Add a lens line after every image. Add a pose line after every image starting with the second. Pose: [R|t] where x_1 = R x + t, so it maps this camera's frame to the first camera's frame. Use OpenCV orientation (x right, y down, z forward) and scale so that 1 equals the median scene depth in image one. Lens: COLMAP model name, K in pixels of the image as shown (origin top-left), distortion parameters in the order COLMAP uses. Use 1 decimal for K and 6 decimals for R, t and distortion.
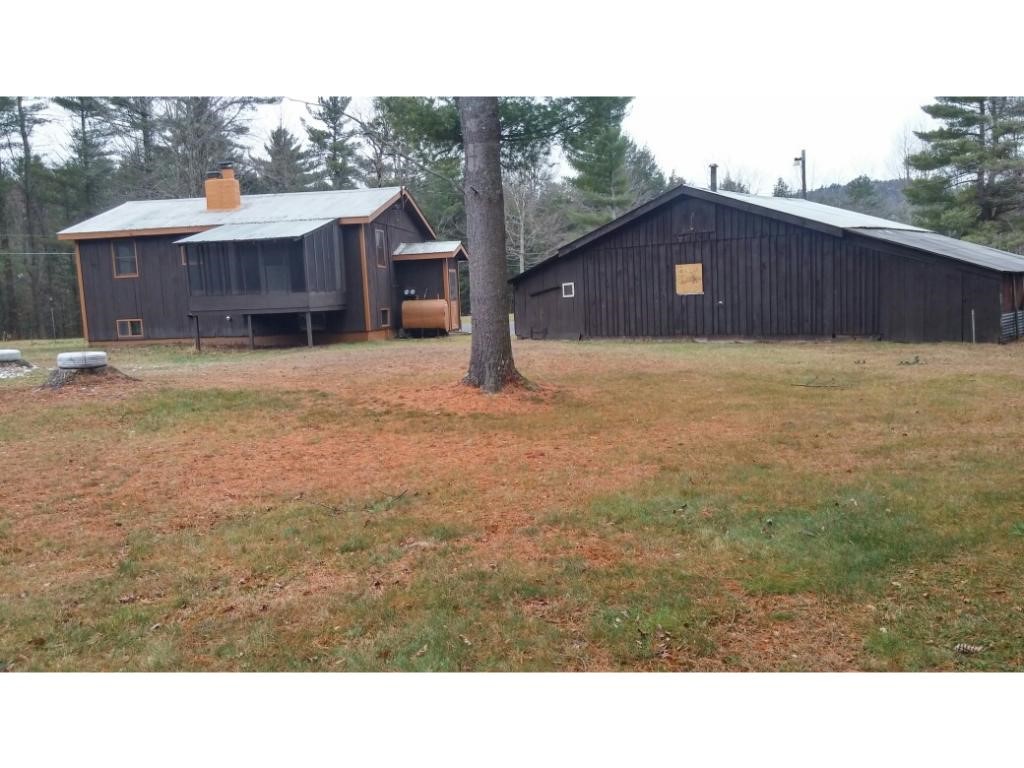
lens RADIAL K [[877.6, 0, 513.4], [0, 877.6, 385.1], [0, 0, 1]] dist [0.063589, -0.071013]
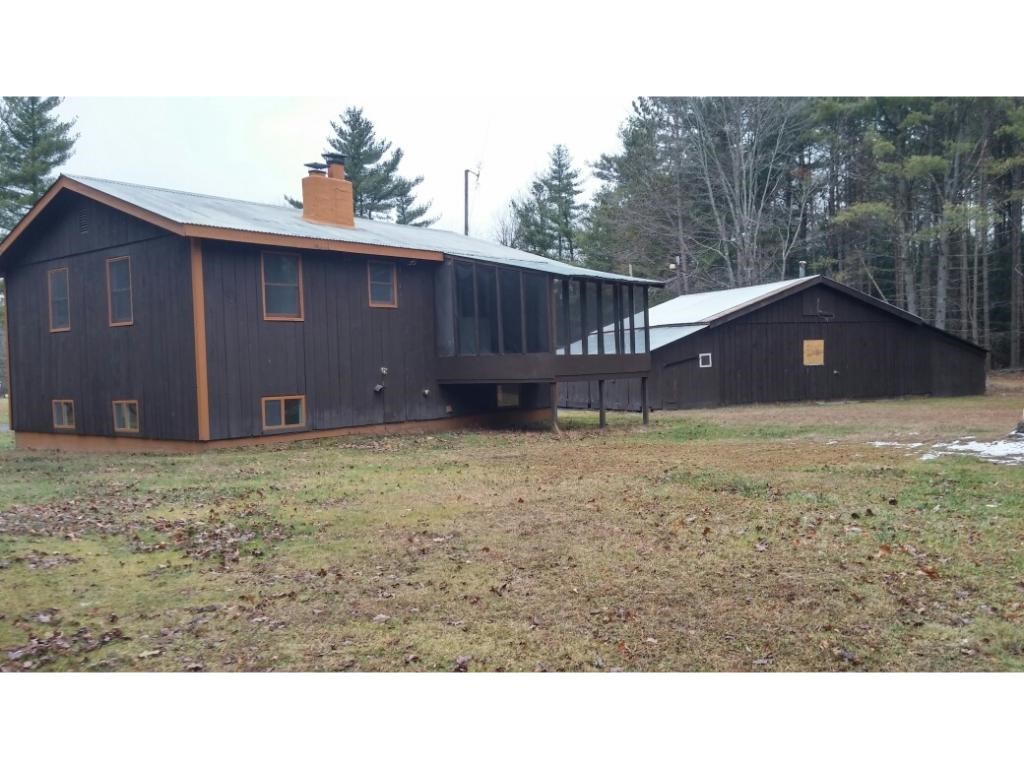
lens RADIAL K [[877.6, 0, 512.3], [0, 877.6, 385.8], [0, 0, 1]] dist [0.063589, -0.071013]
pose [[0.501390, 0.002738, 0.865217, -0.814789], [0.095365, 0.993727, -0.058408, -0.034397], [-0.859949, 0.111797, 0.497984, 0.591348]]
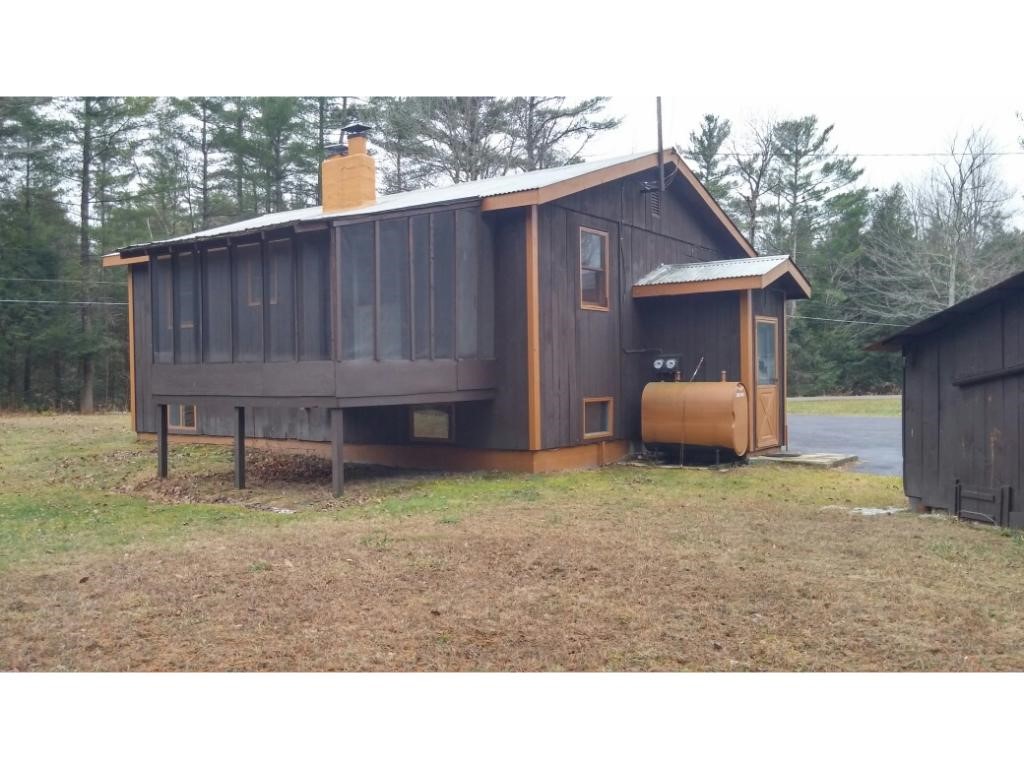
lens RADIAL K [[877.6, 0, 502.5], [0, 877.6, 382.7], [0, 0, 1]] dist [0.063589, -0.071013]
pose [[0.895836, 0.035215, -0.442987, 0.012348], [-0.069587, 0.995674, -0.061572, -0.062417], [0.438903, 0.085984, 0.894411, 0.557723]]
